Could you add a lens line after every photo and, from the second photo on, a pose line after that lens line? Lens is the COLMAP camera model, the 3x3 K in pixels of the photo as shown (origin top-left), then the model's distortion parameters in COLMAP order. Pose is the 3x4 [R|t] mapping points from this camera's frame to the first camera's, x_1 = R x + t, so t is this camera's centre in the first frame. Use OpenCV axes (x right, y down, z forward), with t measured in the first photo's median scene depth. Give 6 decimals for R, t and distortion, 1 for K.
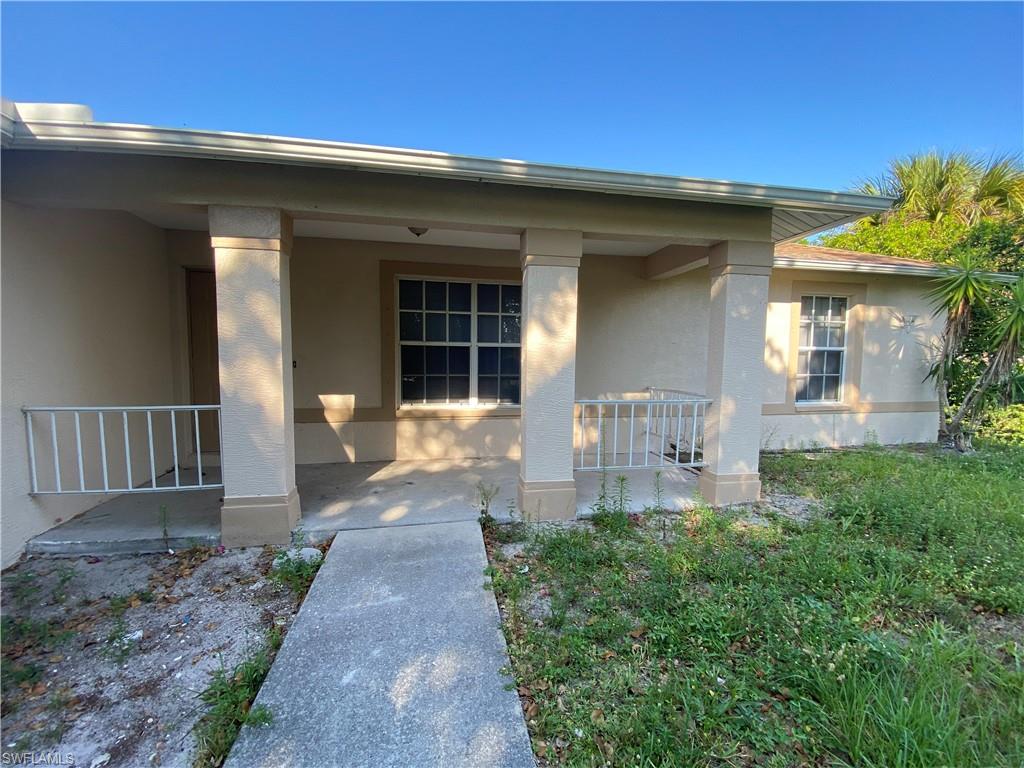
lens RADIAL K [[419.3, 0, 512.2], [0, 419.3, 386.1], [0, 0, 1]] dist [-0.005475, -0.005123]
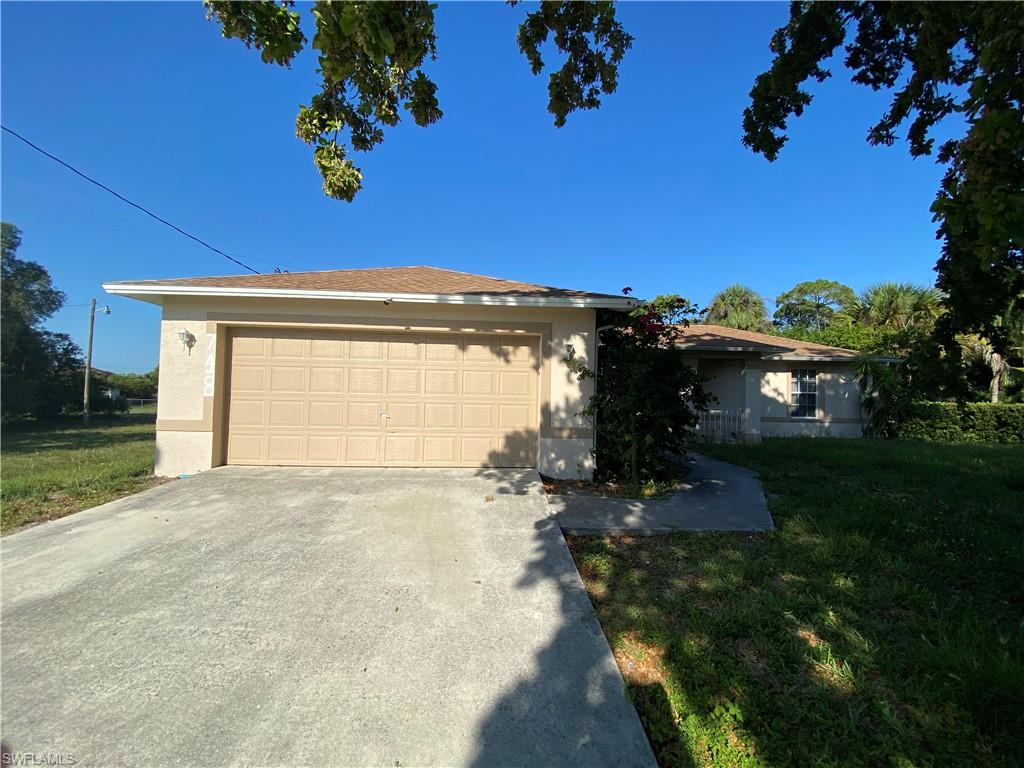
lens RADIAL K [[419.3, 0, 513.7], [0, 419.3, 385.9], [0, 0, 1]] dist [-0.005475, -0.005123]
pose [[0.988950, 0.000008, -0.148246, -0.443589], [-0.016435, 0.993842, -0.109580, 0.140674], [0.147333, 0.110805, 0.982861, -1.386358]]
